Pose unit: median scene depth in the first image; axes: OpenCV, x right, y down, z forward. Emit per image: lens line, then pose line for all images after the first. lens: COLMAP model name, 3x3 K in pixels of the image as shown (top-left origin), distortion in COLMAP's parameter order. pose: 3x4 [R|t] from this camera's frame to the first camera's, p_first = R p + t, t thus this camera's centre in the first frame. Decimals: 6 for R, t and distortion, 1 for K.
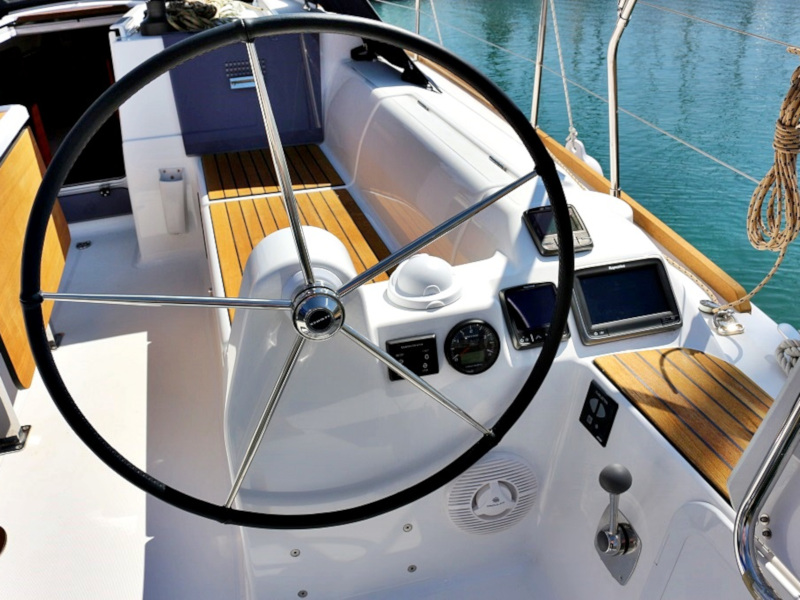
lens RADIAL K [[824.3, 0, 400.0], [0, 824.3, 300.0], [0, 0, 1]] dist [-0.183237, -0.002518]
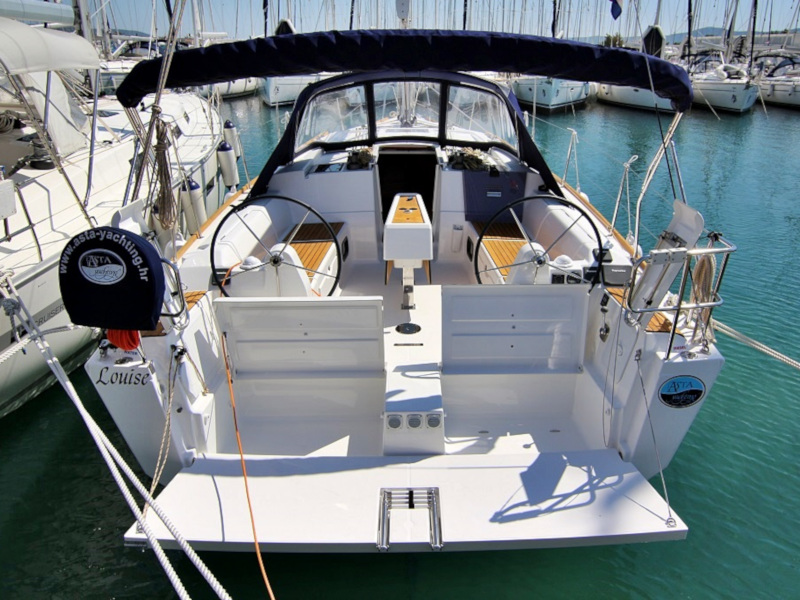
lens RADIAL K [[713.1, 0, 400.0], [0, 713.1, 300.0], [0, 0, 1]] dist [0.000661, 0.000644]
pose [[0.977020, 0.139007, -0.161584, -0.140624], [-0.151780, 0.985966, -0.069532, 0.463866], [0.149651, 0.092459, 0.984406, -2.210433]]
